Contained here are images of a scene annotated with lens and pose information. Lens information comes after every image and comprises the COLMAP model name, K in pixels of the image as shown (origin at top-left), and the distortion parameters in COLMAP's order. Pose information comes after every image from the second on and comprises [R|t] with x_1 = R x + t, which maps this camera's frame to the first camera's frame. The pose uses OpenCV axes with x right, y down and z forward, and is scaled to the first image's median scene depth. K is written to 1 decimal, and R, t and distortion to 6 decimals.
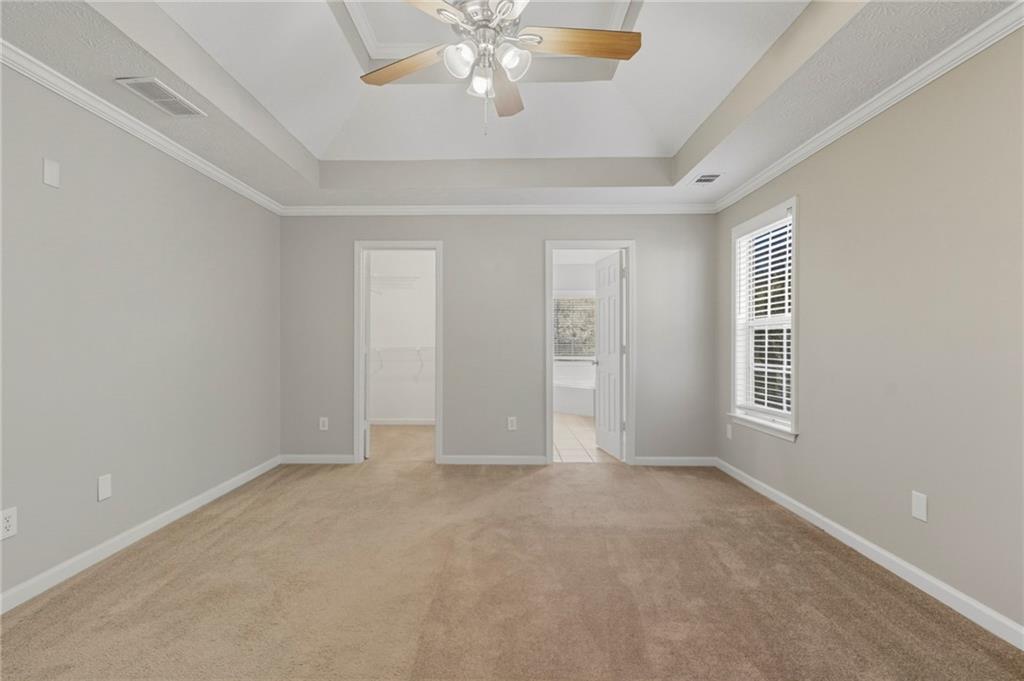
lens RADIAL K [[493.1, 0, 506.6], [0, 493.1, 349.9], [0, 0, 1]] dist [0.014164, -0.000751]
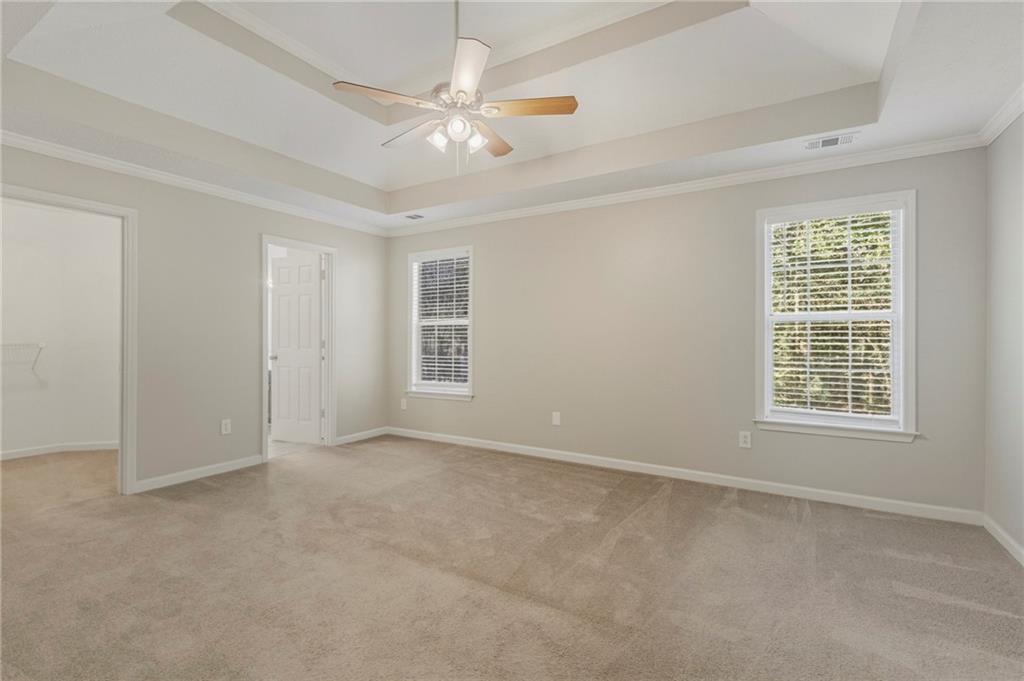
lens RADIAL K [[493.1, 0, 502.0], [0, 493.1, 333.8], [0, 0, 1]] dist [0.014164, -0.000751]
pose [[0.499039, 0.002497, 0.866576, -0.629623], [0.012338, 0.999874, -0.009986, -0.008886], [-0.866492, 0.015675, 0.498946, 0.116162]]
